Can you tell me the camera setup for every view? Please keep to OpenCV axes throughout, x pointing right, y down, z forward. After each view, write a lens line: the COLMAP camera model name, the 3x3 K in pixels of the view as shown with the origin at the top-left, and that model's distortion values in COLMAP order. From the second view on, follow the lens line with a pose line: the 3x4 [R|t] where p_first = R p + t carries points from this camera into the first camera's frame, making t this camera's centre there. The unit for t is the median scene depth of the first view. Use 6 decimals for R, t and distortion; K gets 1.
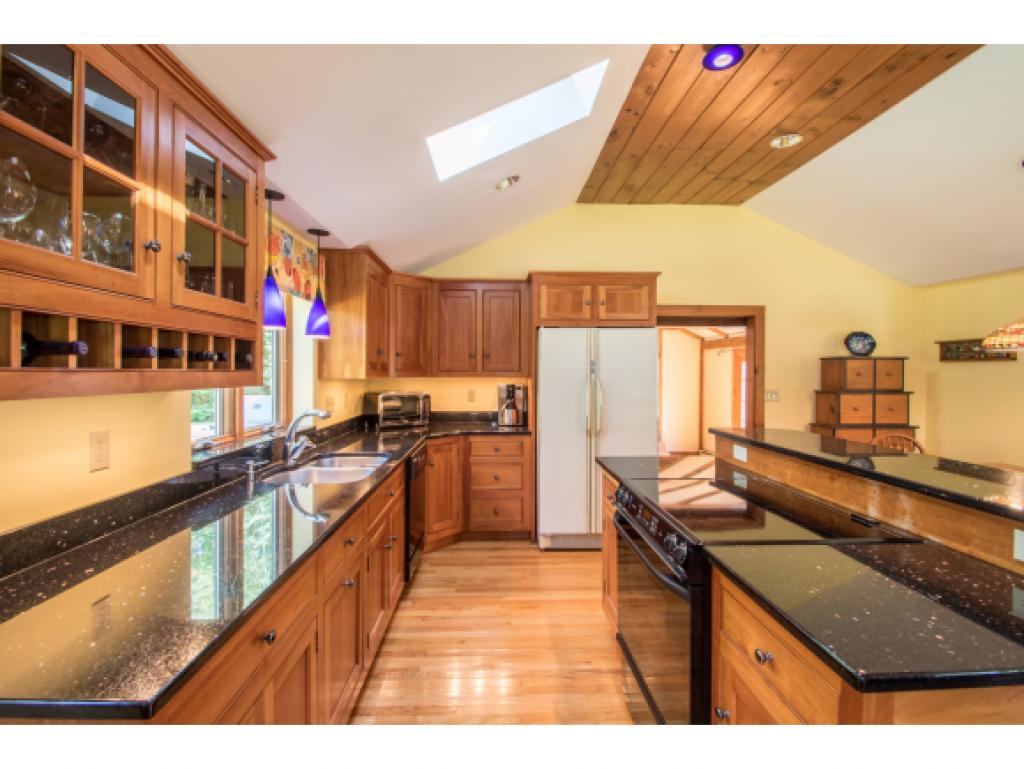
lens RADIAL K [[478.5, 0, 506.7], [0, 478.5, 373.4], [0, 0, 1]] dist [0.011459, -0.014215]
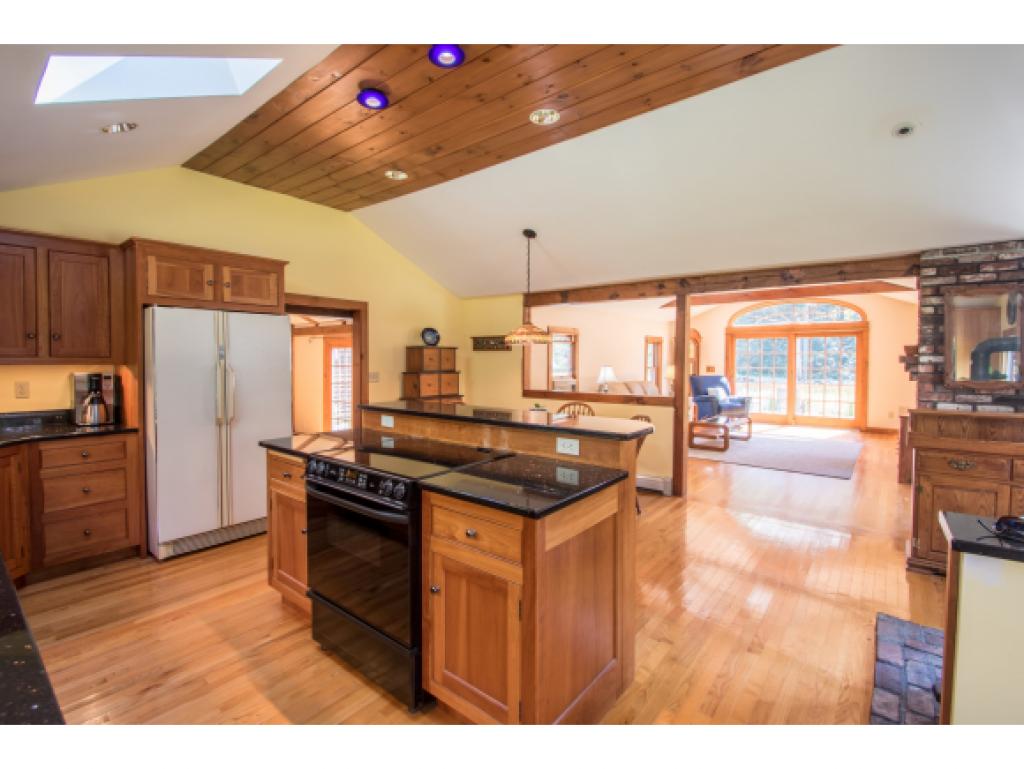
lens RADIAL K [[478.5, 0, 502.8], [0, 478.5, 369.6], [0, 0, 1]] dist [0.011459, -0.014215]
pose [[0.656259, -0.018591, 0.754306, -0.162192], [0.002033, 0.999736, 0.022871, -0.000045], [-0.754533, -0.013476, 0.656124, -0.037899]]
